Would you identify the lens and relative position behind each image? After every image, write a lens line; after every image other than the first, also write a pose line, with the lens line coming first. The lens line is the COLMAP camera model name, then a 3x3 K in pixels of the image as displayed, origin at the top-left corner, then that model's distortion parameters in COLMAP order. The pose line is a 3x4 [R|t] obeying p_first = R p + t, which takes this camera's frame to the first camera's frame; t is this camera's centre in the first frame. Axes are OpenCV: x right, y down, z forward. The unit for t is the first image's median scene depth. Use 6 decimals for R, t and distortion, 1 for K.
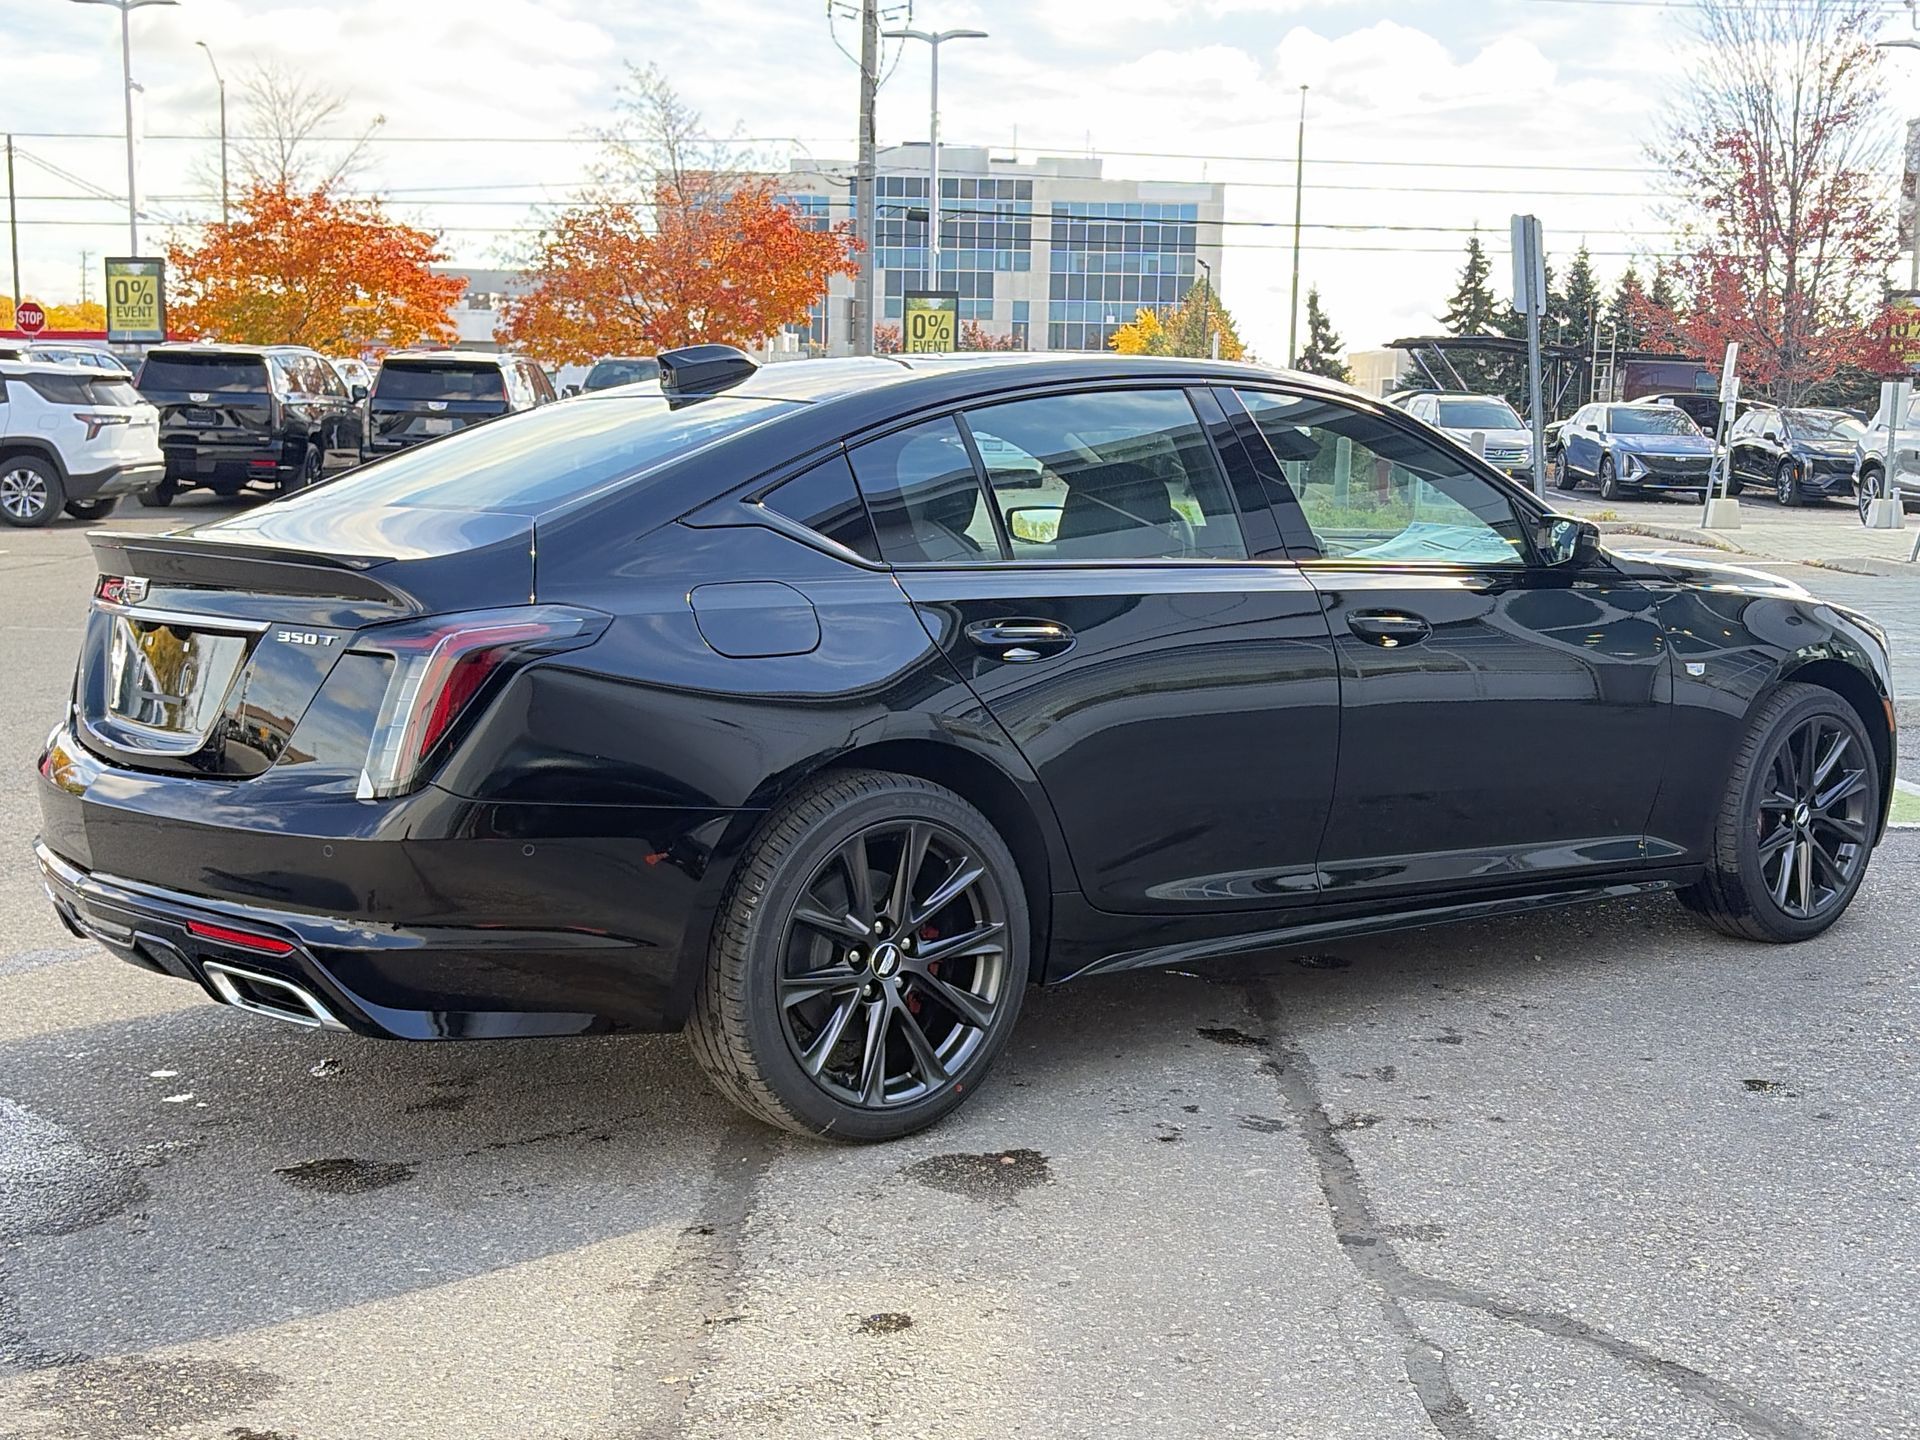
lens RADIAL K [[2343.1, 0, 960.0], [0, 2343.1, 720.0], [0, 0, 1]] dist [0.200681, -0.689994]
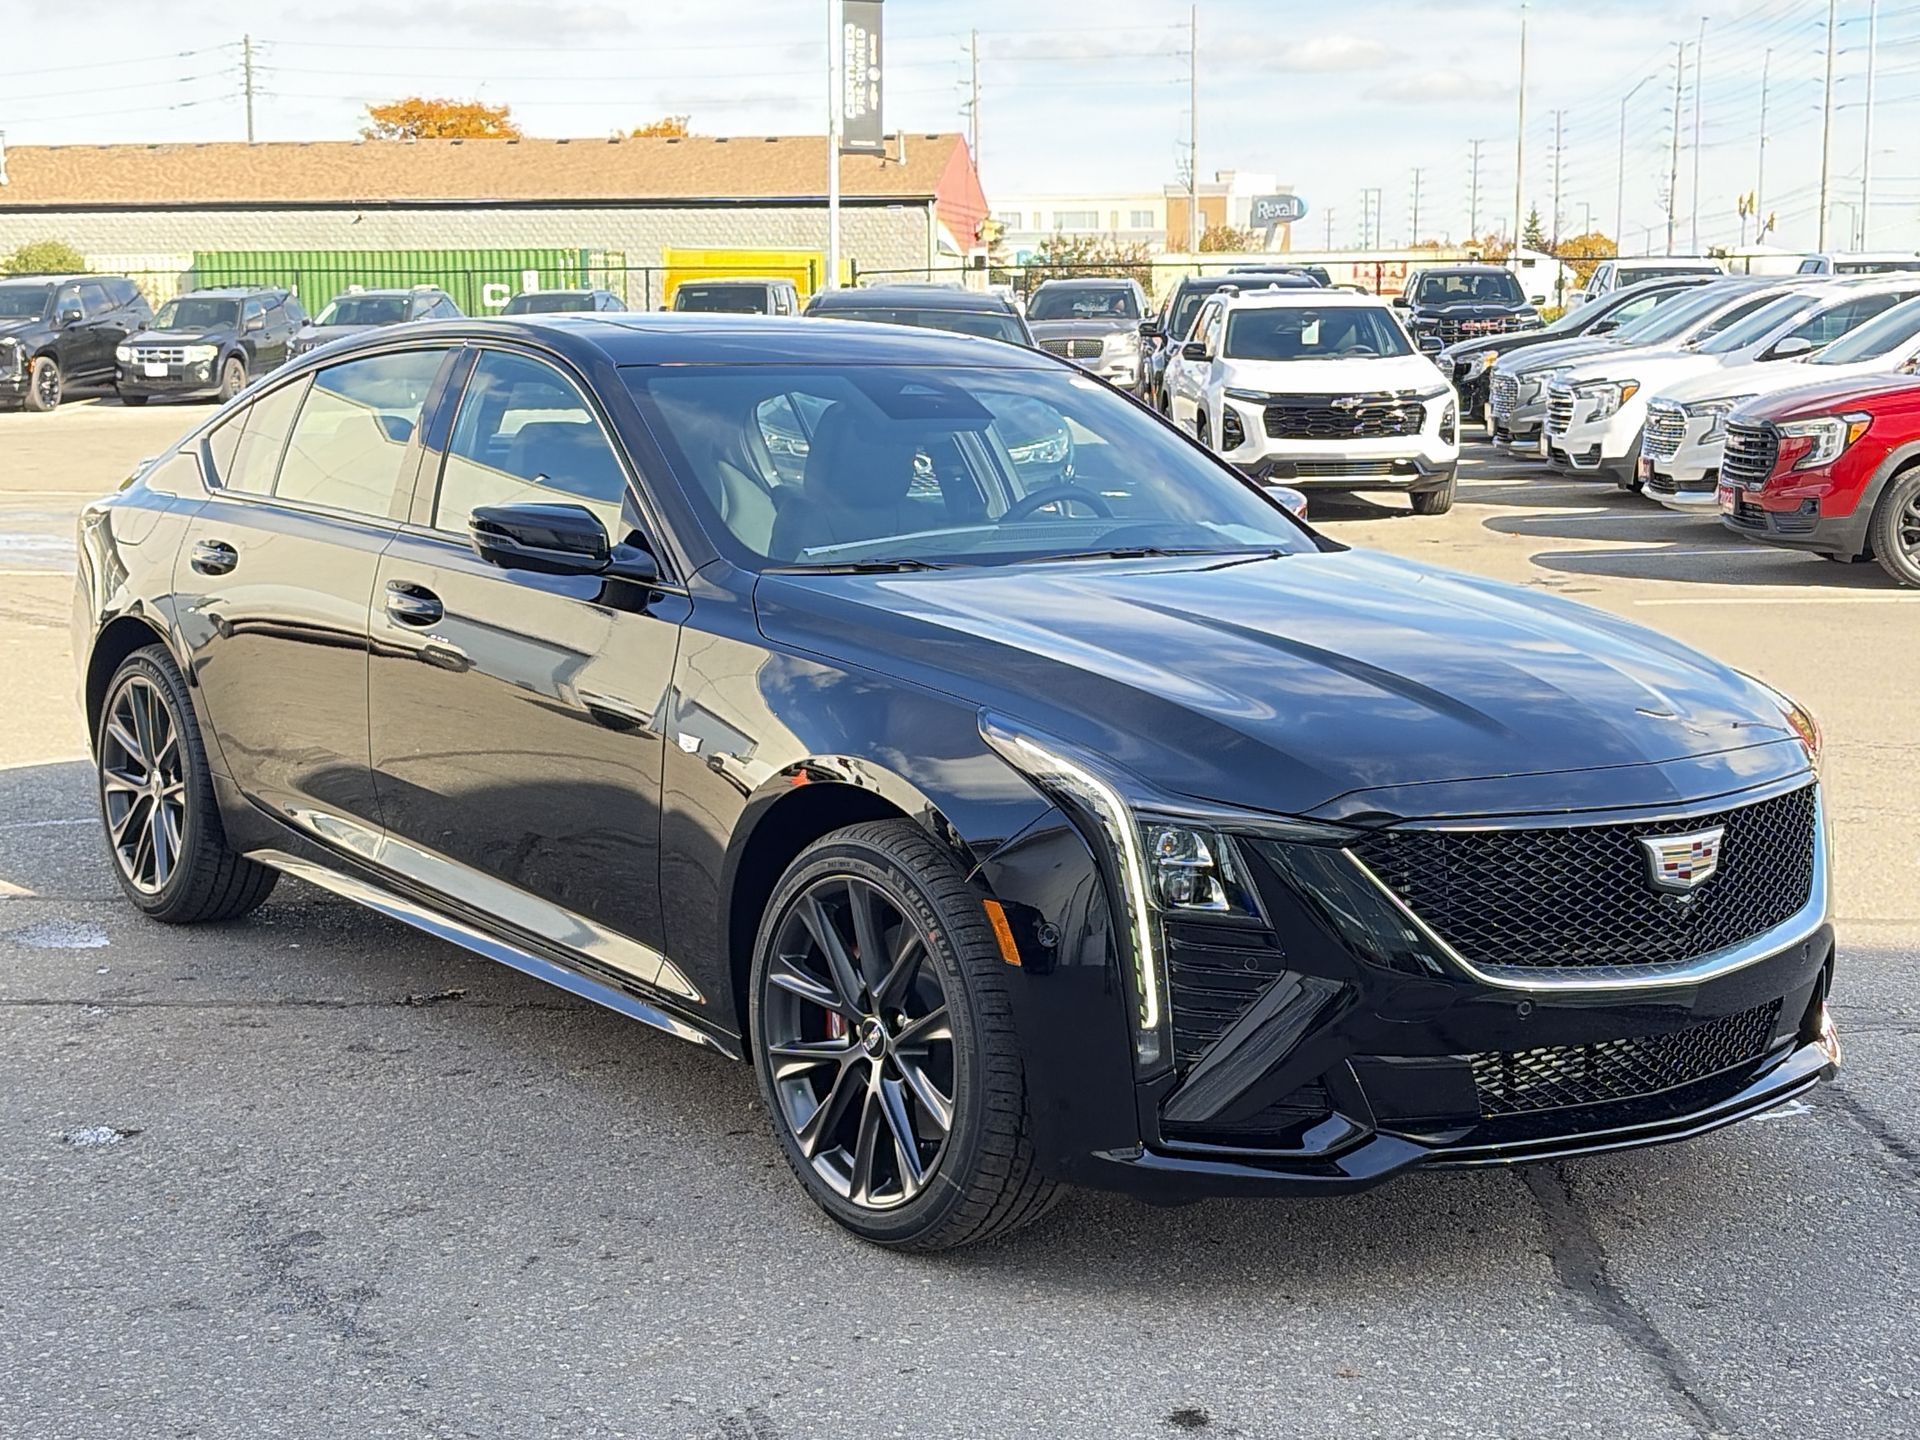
lens RADIAL K [[2678.4, 0, 960.0], [0, 2678.4, 720.0], [0, 0, 1]] dist [0.240869, -0.975179]
pose [[-0.025180, 0.130097, -0.991181, 0.140987], [-0.124160, 0.983412, 0.132231, -0.018443], [0.991943, 0.126395, -0.008609, 0.139511]]
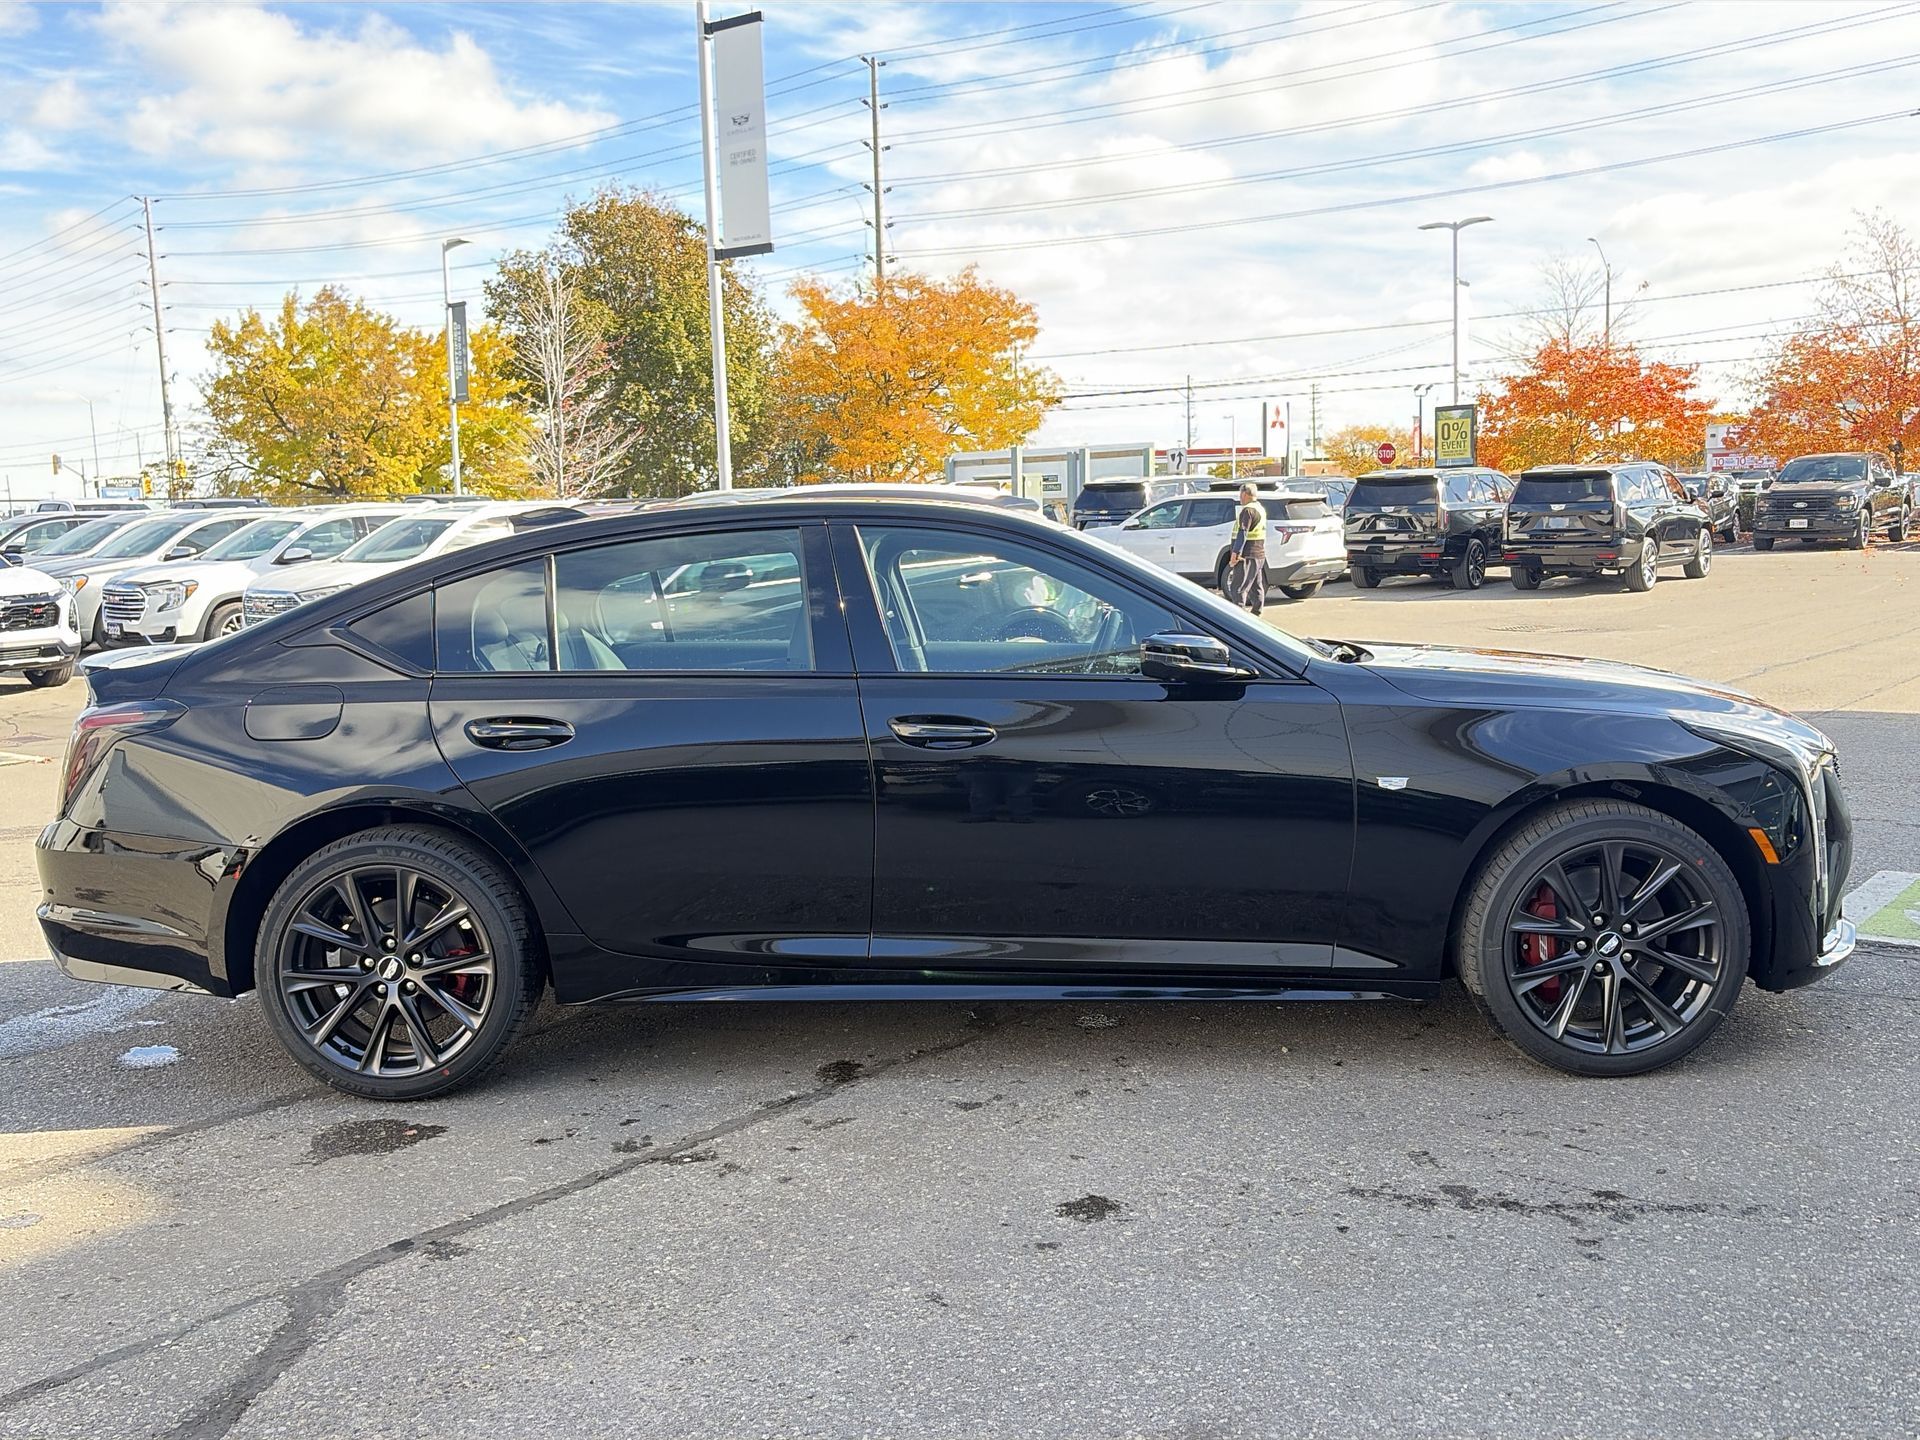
lens RADIAL K [[1700.8, 0, 960.0], [0, 1700.8, 720.0], [0, 0, 1]] dist [0.063789, -0.088759]
pose [[0.767435, 0.037145, -0.640050, 0.080472], [-0.041888, 0.999092, 0.007758, -0.005860], [0.639757, 0.020857, 0.768294, 0.043112]]
